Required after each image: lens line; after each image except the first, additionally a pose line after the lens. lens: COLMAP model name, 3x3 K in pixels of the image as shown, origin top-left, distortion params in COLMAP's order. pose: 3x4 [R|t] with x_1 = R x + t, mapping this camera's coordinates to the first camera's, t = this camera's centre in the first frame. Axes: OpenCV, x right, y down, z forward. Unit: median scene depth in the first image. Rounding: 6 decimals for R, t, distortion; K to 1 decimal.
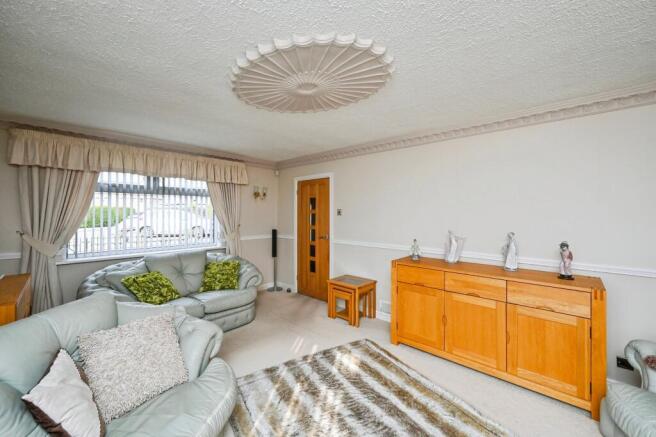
lens RADIAL K [[262.1, 0, 329.3], [0, 262.1, 208.8], [0, 0, 1]] dist [0.000172, -0.000026]
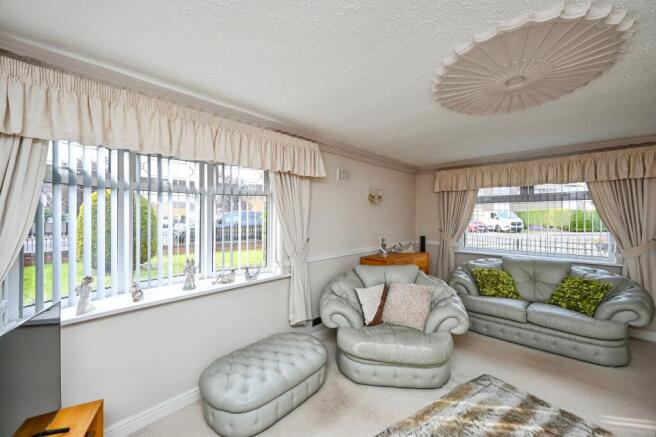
lens RADIAL K [[262.1, 0, 329.3], [0, 262.1, 208.8], [0, 0, 1]] dist [0.000172, -0.000026]
pose [[-0.000829, -0.031692, -0.999497, 0.528467], [0.020081, 0.999296, -0.031703, -0.012186], [0.999798, -0.020097, -0.000192, 0.244436]]
